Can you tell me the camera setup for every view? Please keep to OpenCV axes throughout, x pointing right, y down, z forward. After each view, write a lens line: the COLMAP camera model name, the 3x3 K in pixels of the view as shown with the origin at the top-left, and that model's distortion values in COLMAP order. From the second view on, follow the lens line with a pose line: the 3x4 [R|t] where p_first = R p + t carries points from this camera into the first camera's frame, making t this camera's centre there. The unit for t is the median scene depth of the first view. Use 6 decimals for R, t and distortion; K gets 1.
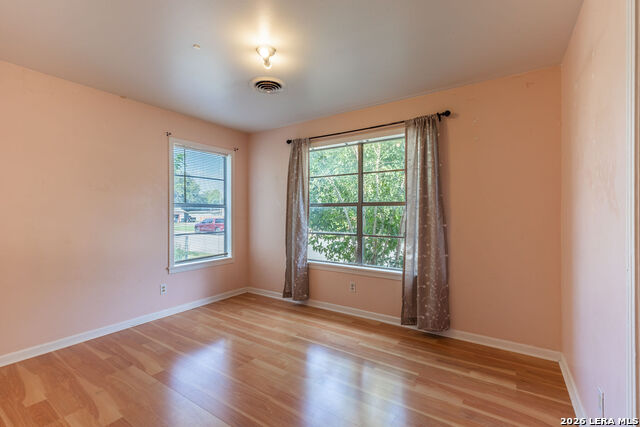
lens RADIAL K [[288.6, 0, 320.0], [0, 288.6, 213.5], [0, 0, 1]] dist [0.011492, -0.000428]
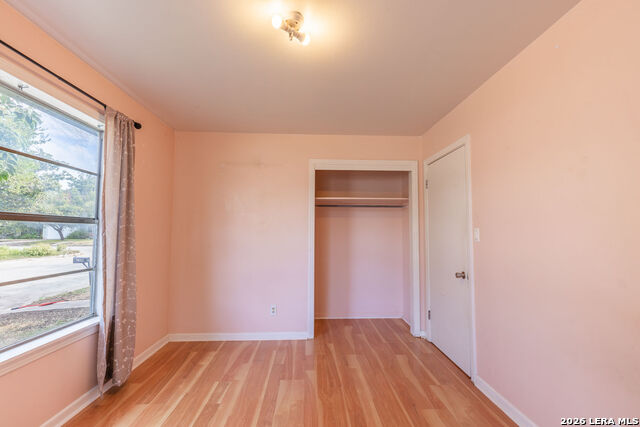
lens RADIAL K [[288.6, 0, 320.0], [0, 288.6, 213.5], [0, 0, 1]] dist [0.011492, -0.000428]
pose [[-0.594097, 0.048620, 0.802923, -0.728516], [-0.000437, 0.998152, -0.060766, -0.014143], [-0.804393, -0.036452, -0.592978, 1.229185]]
